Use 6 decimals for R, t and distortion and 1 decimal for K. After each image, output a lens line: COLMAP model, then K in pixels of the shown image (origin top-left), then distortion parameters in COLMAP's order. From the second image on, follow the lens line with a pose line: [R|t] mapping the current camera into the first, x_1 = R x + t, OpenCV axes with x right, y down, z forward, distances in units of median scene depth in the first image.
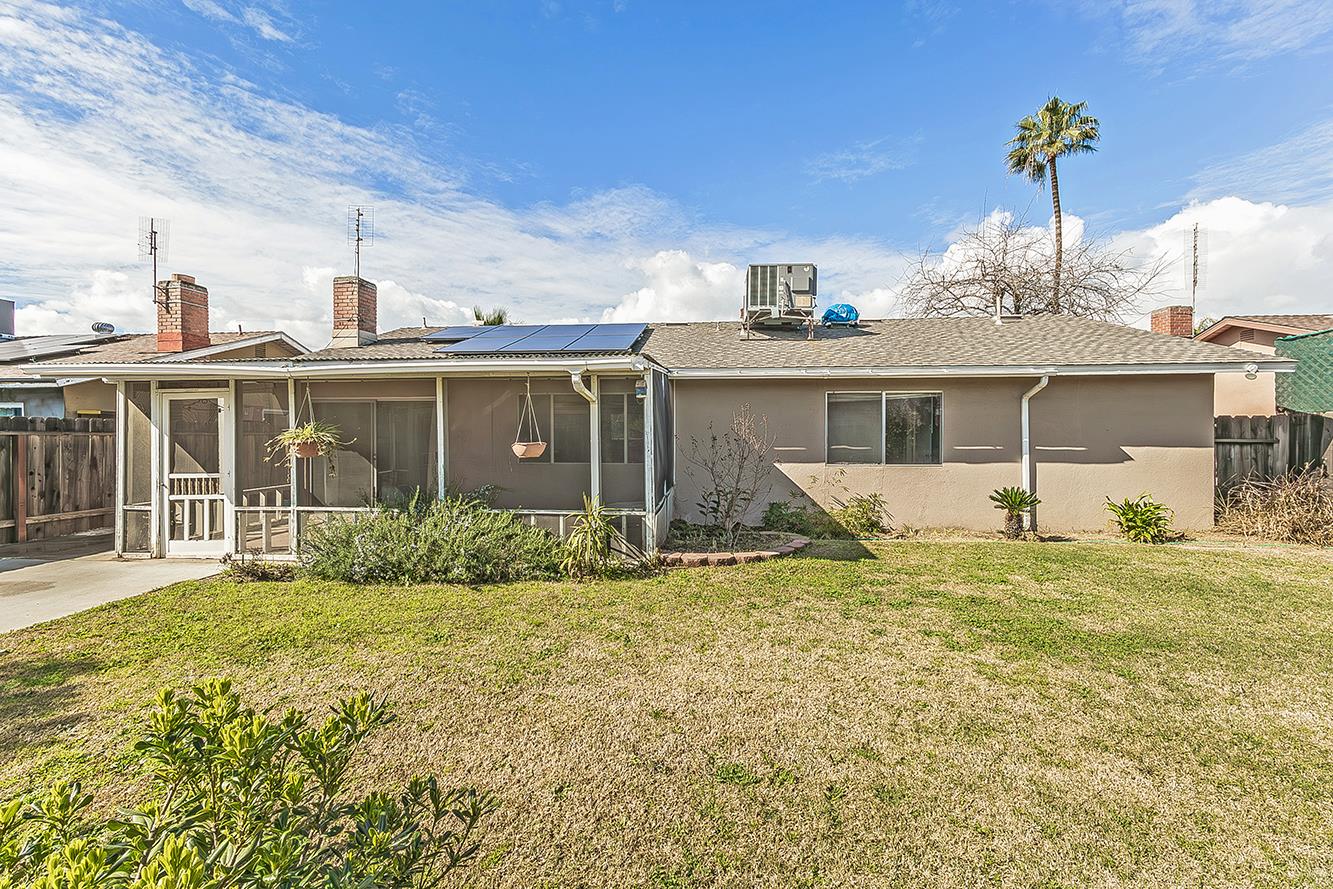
lens RADIAL K [[595.8, 0, 614.4], [0, 595.8, 443.8], [0, 0, 1]] dist [0.002027, 0.000326]
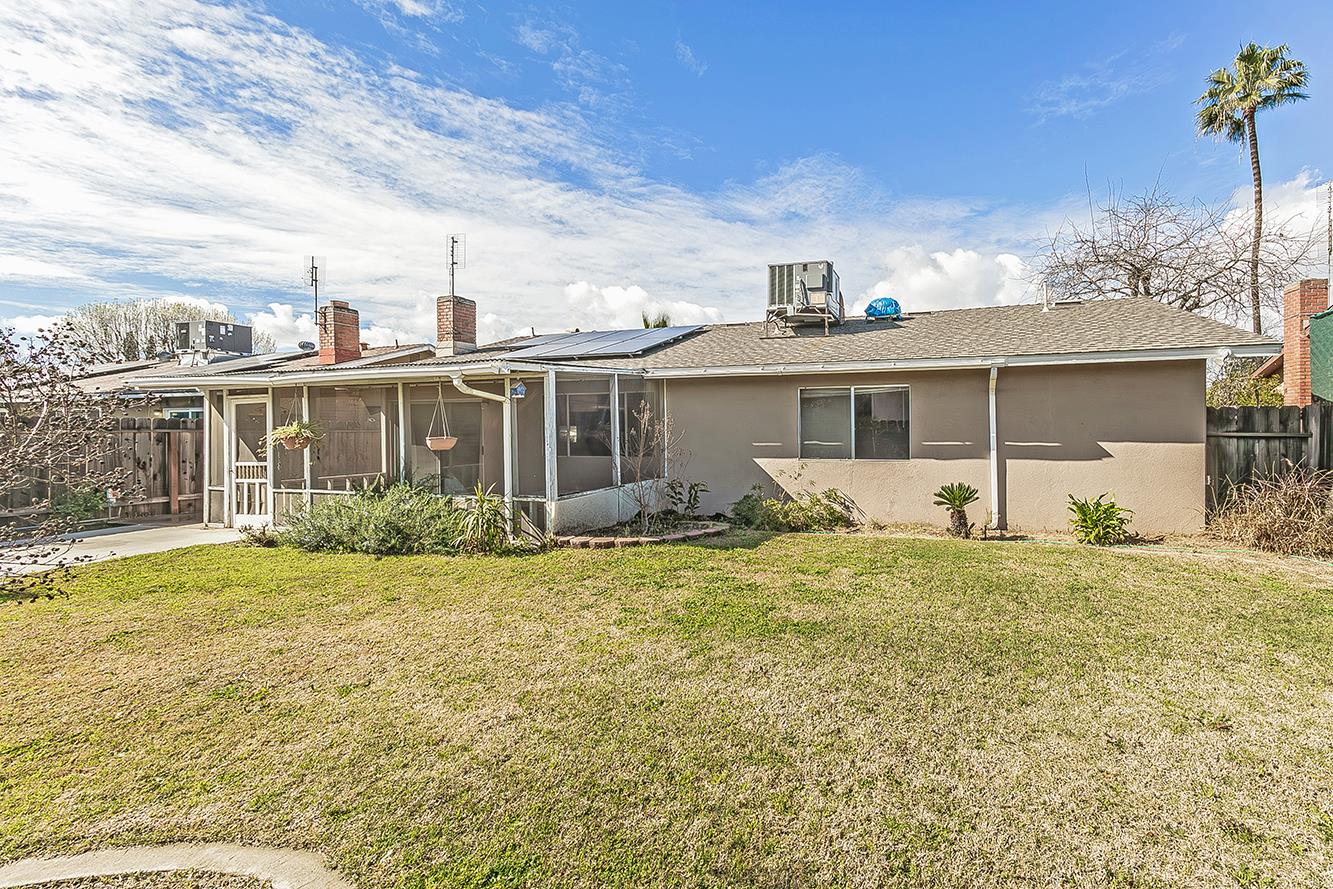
lens RADIAL K [[593.4, 0, 763.3], [0, 593.4, 441.4], [0, 0, 1]] dist [0.002077, 0.000016]
pose [[0.977732, 0.000308, -0.209859, 0.524478], [0.000068, 0.999998, 0.001781, 0.003044], [0.209860, -0.001756, 0.977730, -0.007898]]
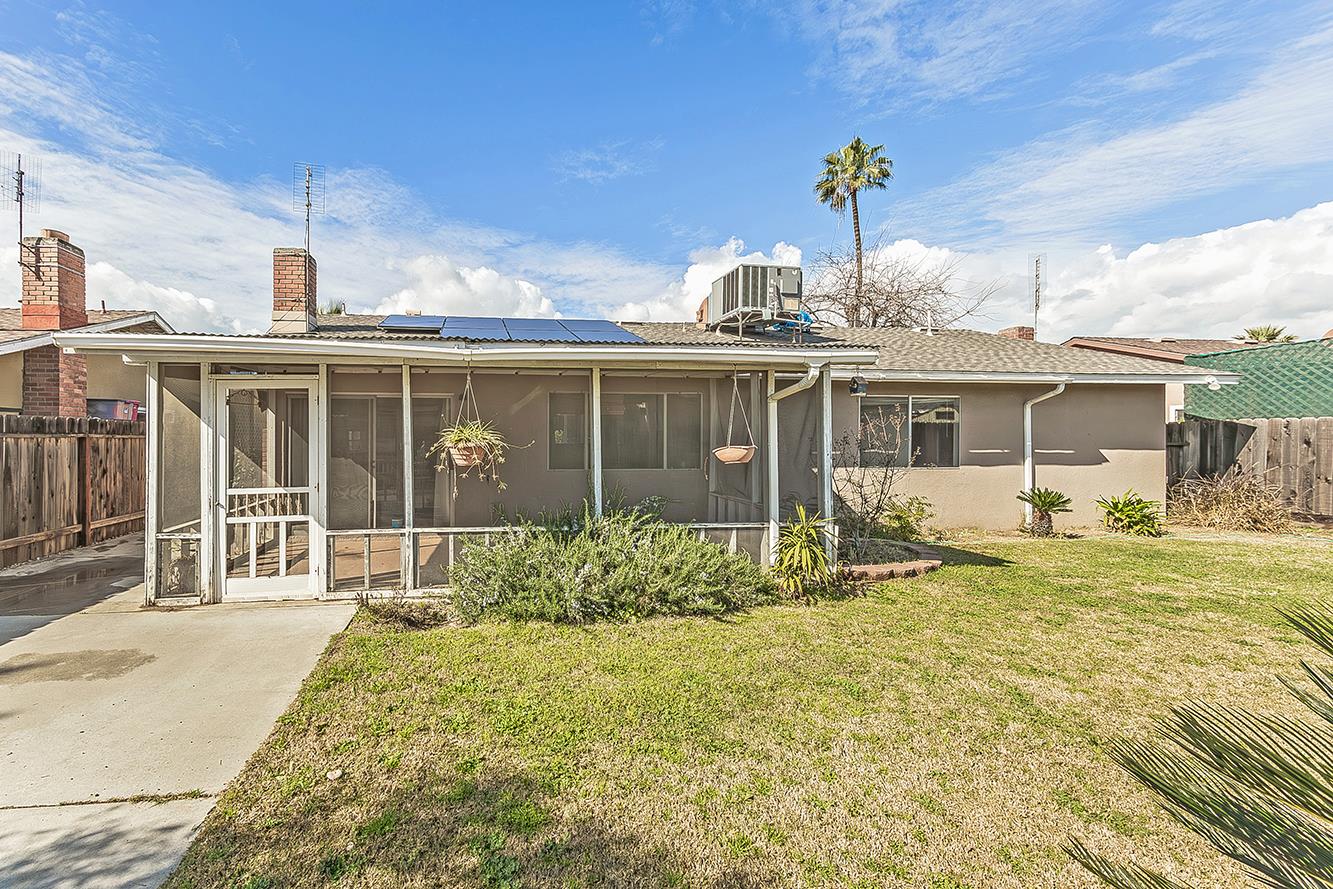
lens RADIAL K [[597.3, 0, 470.7], [0, 597.3, 445.4], [0, 0, 1]] dist [0.002213, 0.000785]
pose [[0.975392, -0.001305, 0.220472, -0.511962], [0.002619, 0.999981, -0.005669, 0.000934], [-0.220460, 0.006106, 0.975377, 0.172702]]
